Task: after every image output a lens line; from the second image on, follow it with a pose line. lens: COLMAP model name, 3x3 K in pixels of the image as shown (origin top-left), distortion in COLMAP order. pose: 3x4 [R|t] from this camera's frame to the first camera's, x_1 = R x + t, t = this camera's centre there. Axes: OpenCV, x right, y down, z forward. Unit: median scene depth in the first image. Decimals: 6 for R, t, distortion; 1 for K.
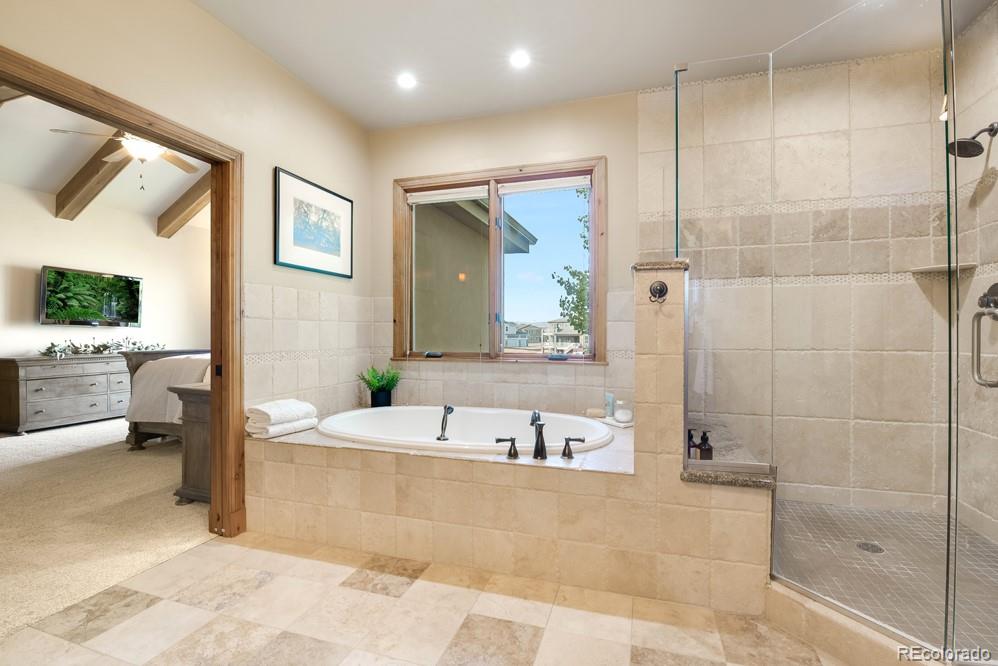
lens RADIAL K [[440.0, 0, 495.8], [0, 440.0, 335.1], [0, 0, 1]] dist [-0.000311, -0.004479]
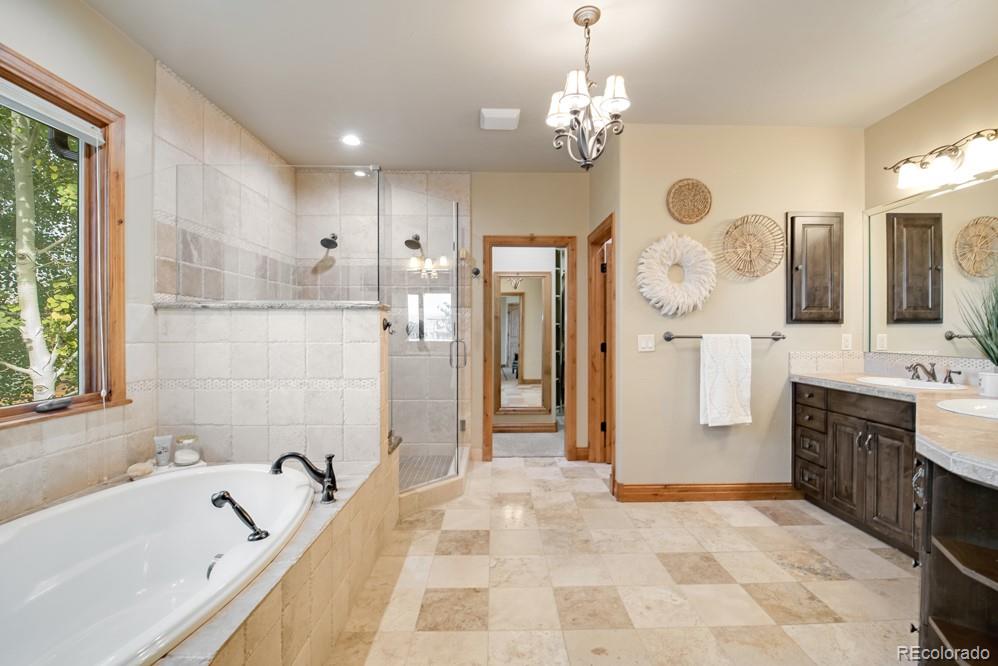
lens RADIAL K [[440.0, 0, 502.2], [0, 440.0, 332.1], [0, 0, 1]] dist [-0.000311, -0.004479]
pose [[-0.317201, -0.009051, 0.948315, -0.701832], [-0.002031, 0.999959, 0.008864, -0.063789], [-0.948356, 0.000886, -0.317206, 0.704430]]
